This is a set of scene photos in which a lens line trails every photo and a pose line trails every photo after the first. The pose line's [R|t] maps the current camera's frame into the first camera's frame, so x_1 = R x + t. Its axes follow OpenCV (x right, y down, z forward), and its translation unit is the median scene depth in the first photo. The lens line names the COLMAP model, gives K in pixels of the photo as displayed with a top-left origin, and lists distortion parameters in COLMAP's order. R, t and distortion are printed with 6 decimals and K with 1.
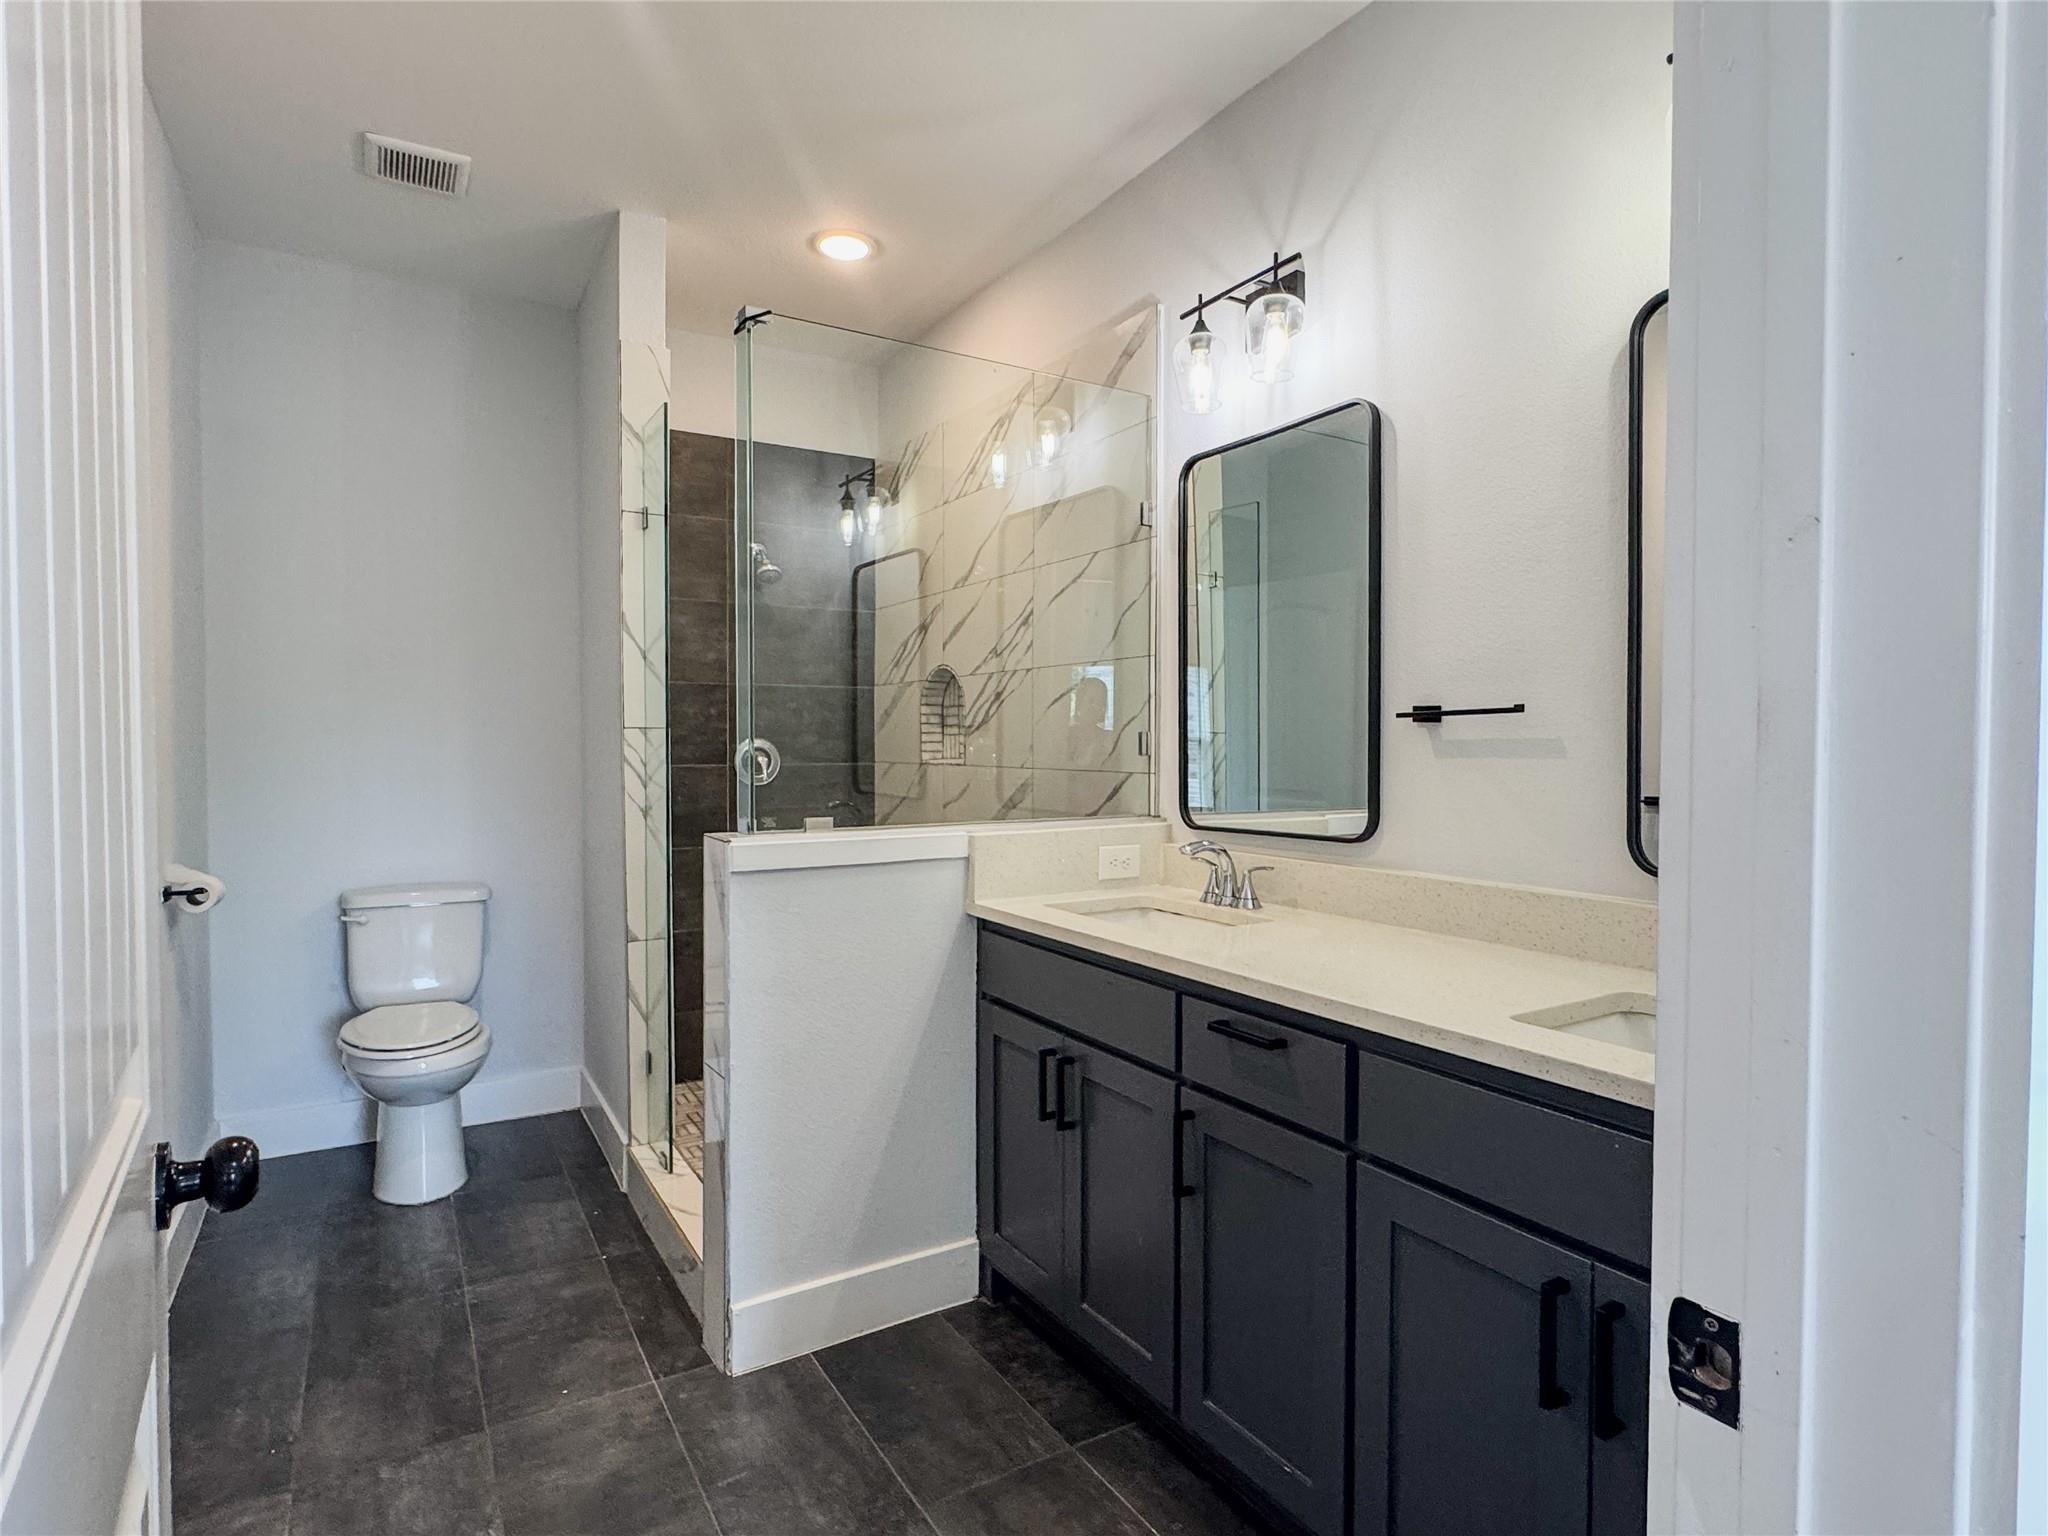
lens RADIAL K [[1088.6, 0, 1024.0], [0, 1088.6, 768.0], [0, 0, 1]] dist [-0.002949, -0.000429]
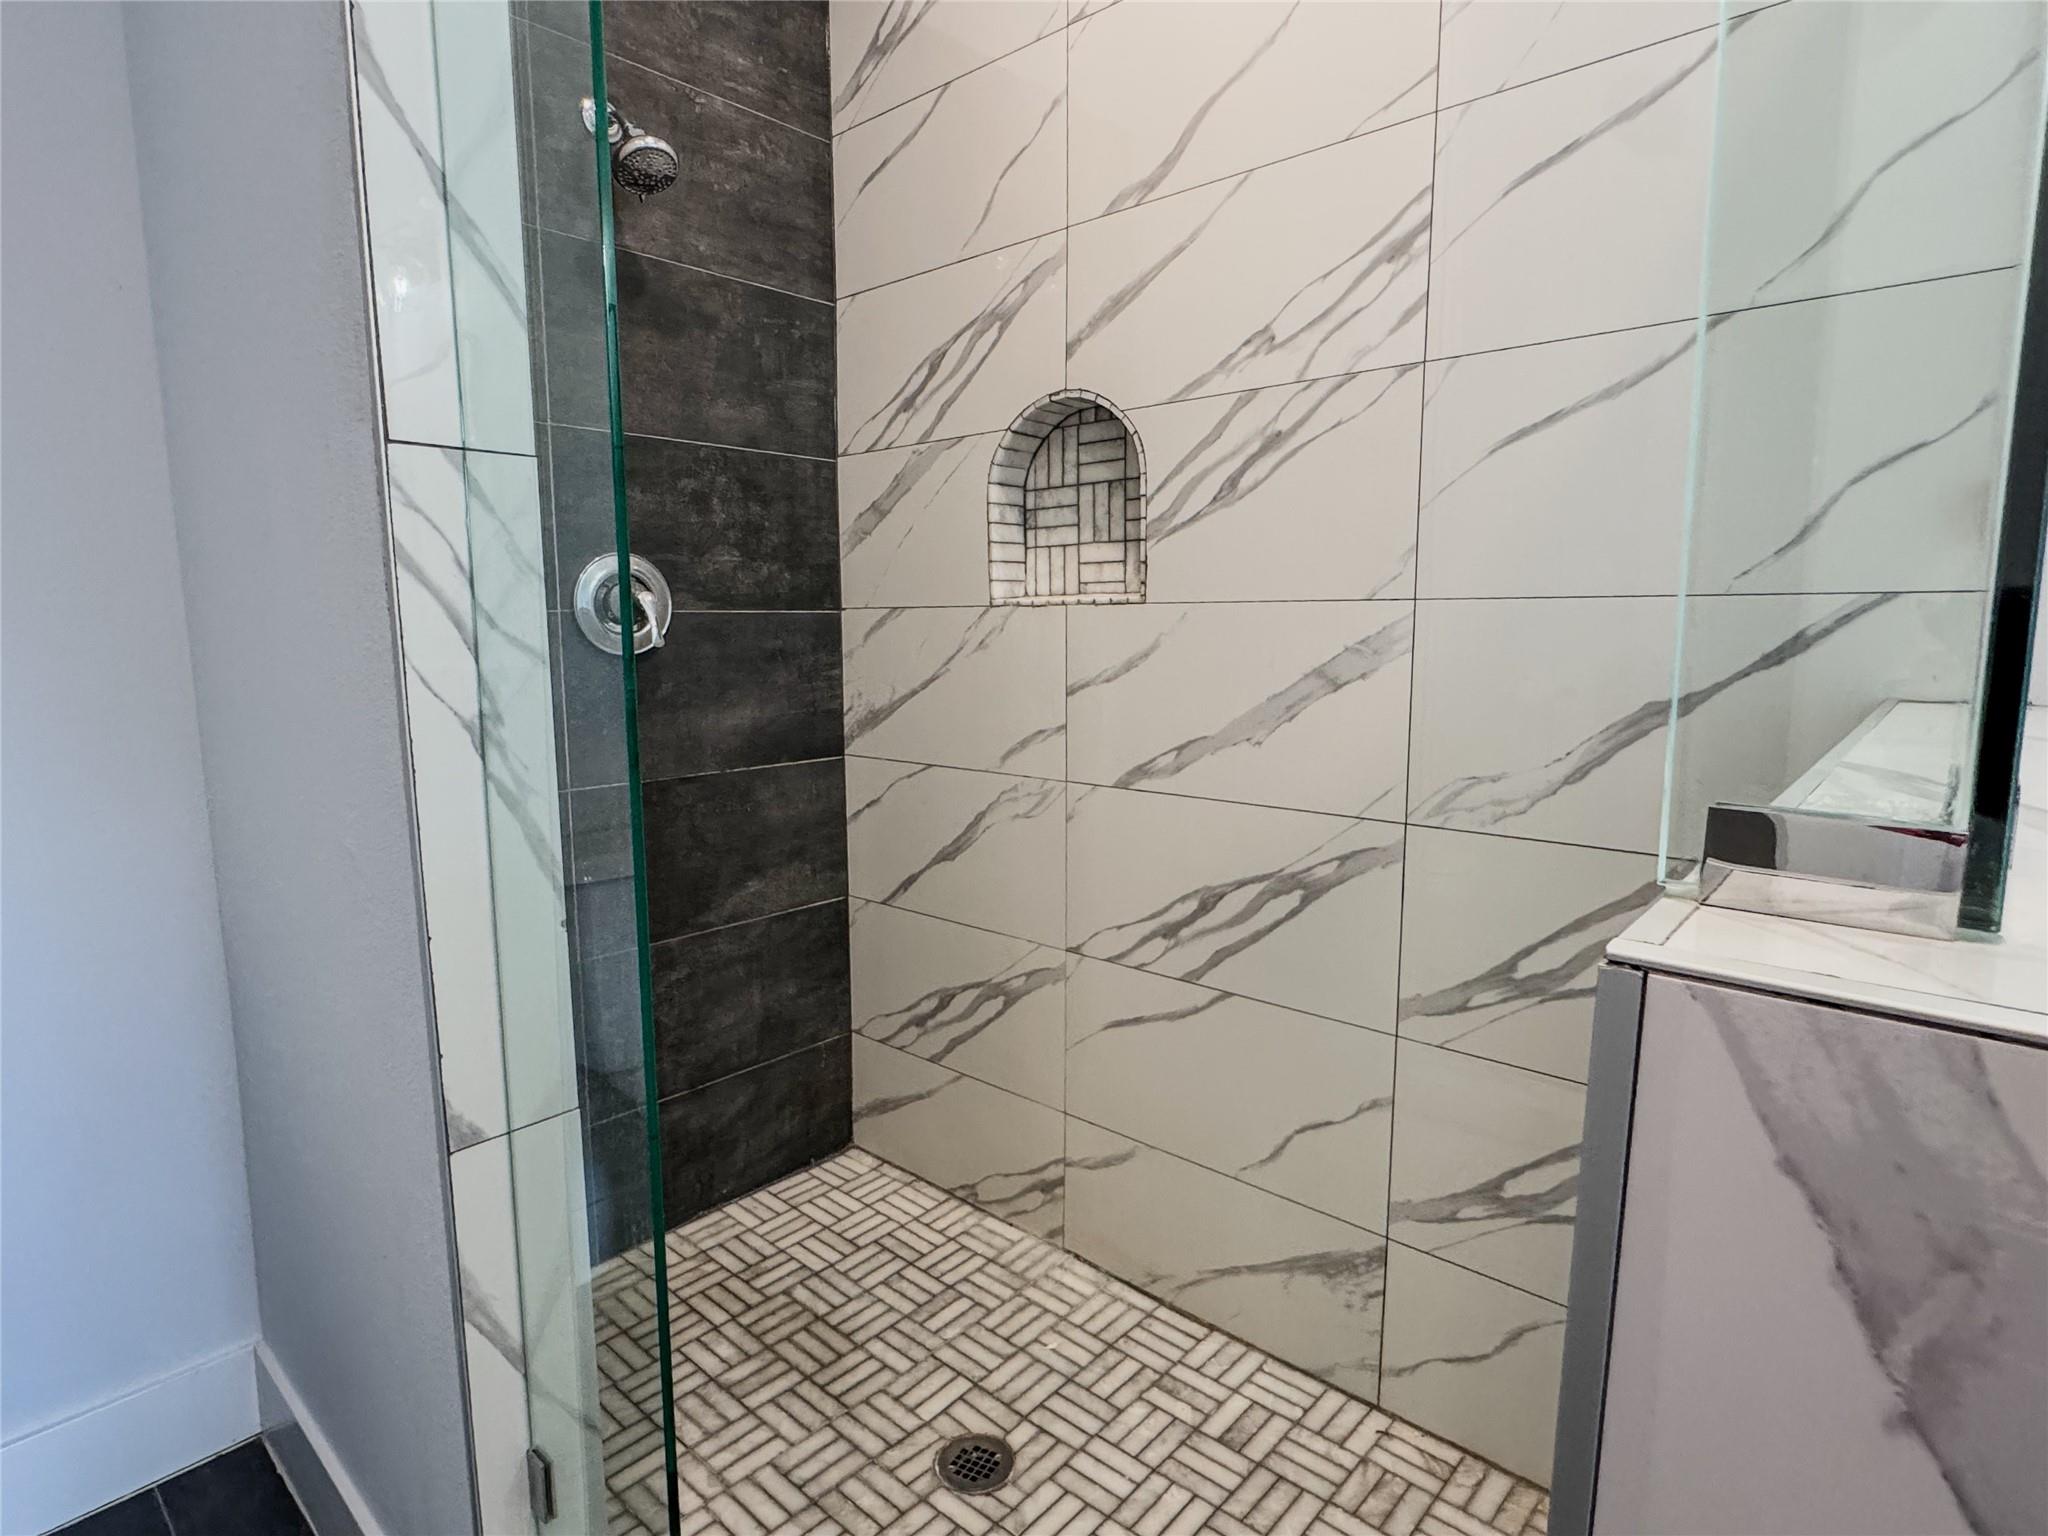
lens RADIAL K [[1105.4, 0, 1024.0], [0, 1105.4, 768.0], [0, 0, 1]] dist [-0.004110, -0.001006]
pose [[0.957532, -0.043740, 0.284990, -0.263498], [0.012430, 0.993769, 0.110761, 0.016076], [-0.288059, -0.102515, 0.952110, 0.599104]]
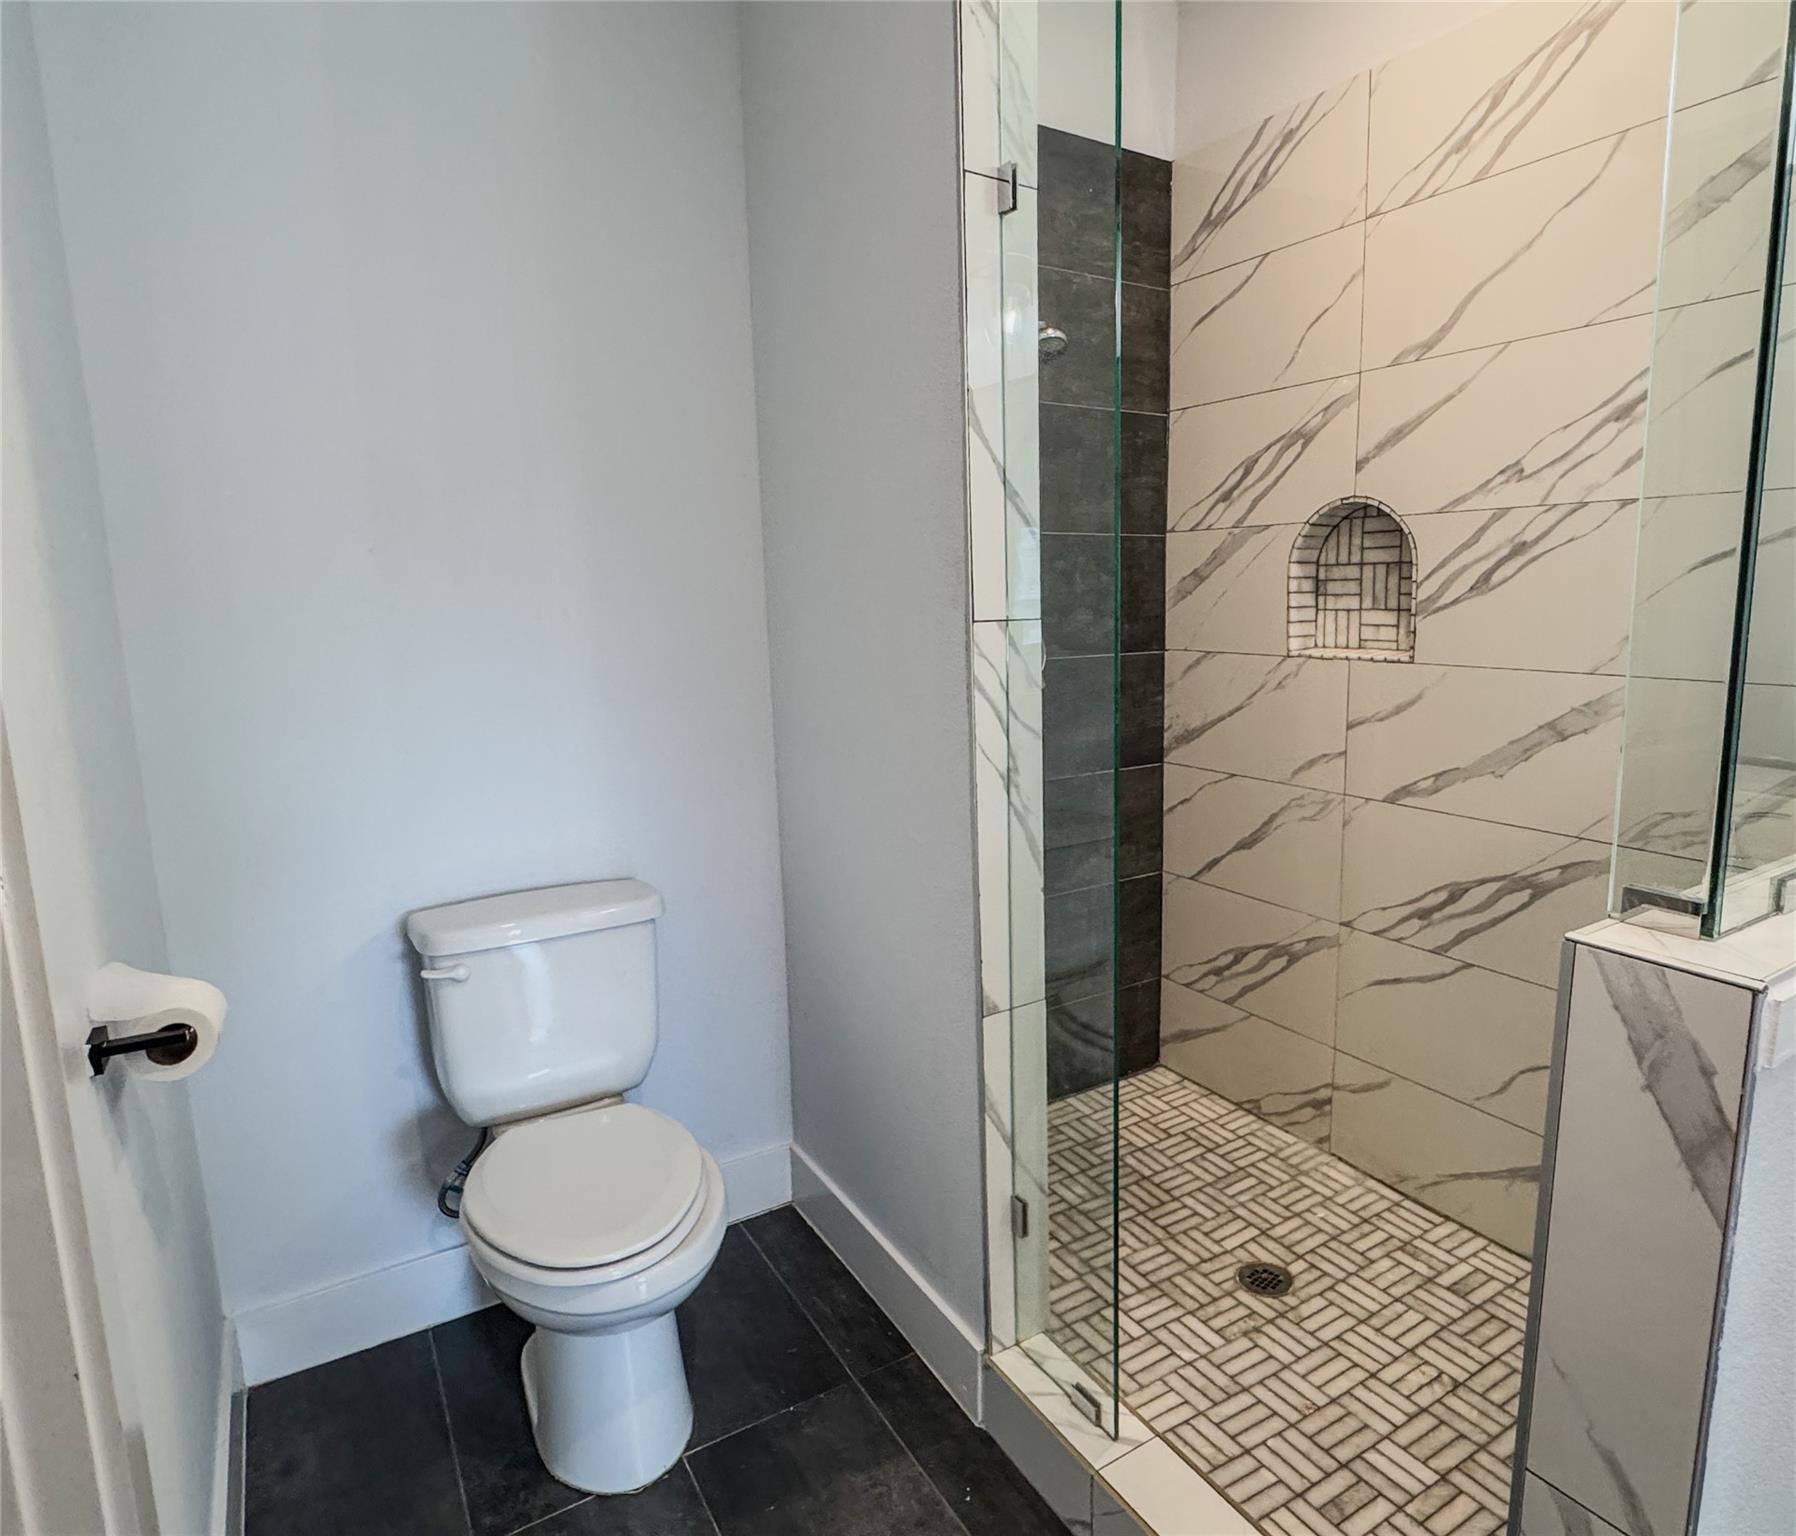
lens RADIAL K [[1095.0, 0, 1019.8], [0, 1095.0, 769.0], [0, 0, 1]] dist [-0.005078, -0.000475]
pose [[0.998278, -0.022818, 0.054032, -0.335873], [0.015067, 0.990074, 0.139737, -0.035658], [-0.056684, -0.138683, 0.988713, 0.426925]]
